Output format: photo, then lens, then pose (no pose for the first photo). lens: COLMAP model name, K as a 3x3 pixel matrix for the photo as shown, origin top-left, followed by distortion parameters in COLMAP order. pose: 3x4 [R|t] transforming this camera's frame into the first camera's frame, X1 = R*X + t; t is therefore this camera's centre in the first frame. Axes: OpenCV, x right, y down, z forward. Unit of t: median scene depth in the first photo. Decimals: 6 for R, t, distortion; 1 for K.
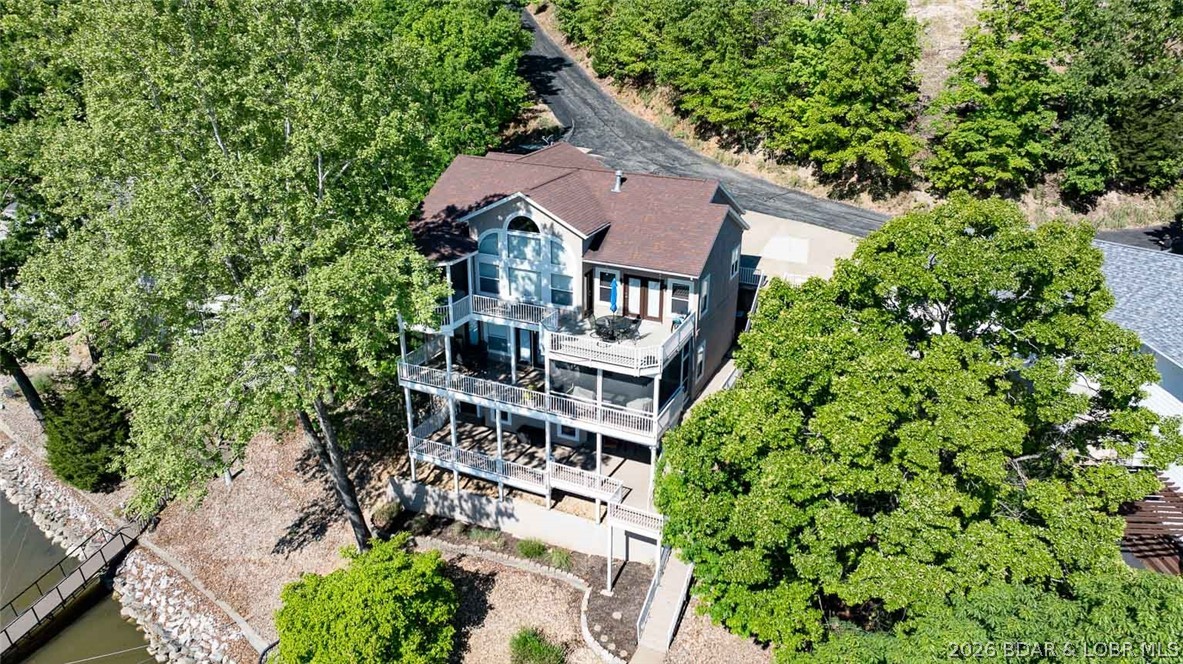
lens RADIAL K [[831.1, 0, 590.6], [0, 831.1, 330.0], [0, 0, 1]] dist [-0.025351, 0.014118]
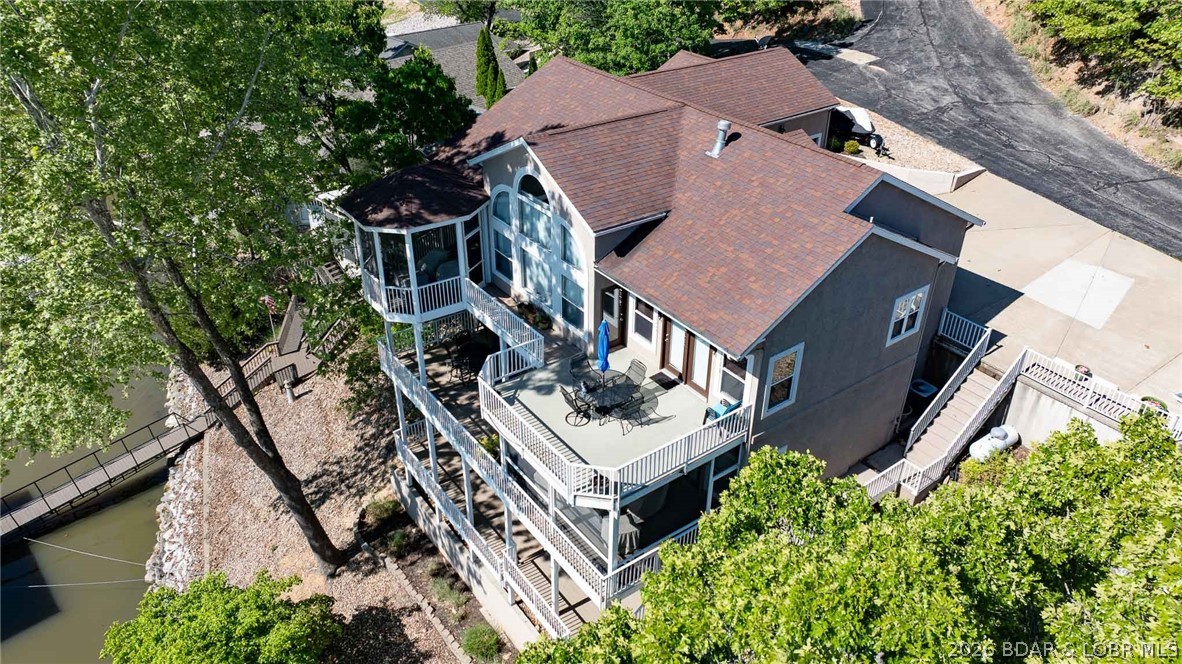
lens RADIAL K [[830.4, 0, 592.3], [0, 830.4, 332.3], [0, 0, 1]] dist [-0.025351, 0.014118]
pose [[0.874552, 0.254728, -0.412640, 0.214679], [-0.188984, 0.962679, 0.193738, -0.134108], [0.446591, -0.091452, 0.890052, 0.400428]]
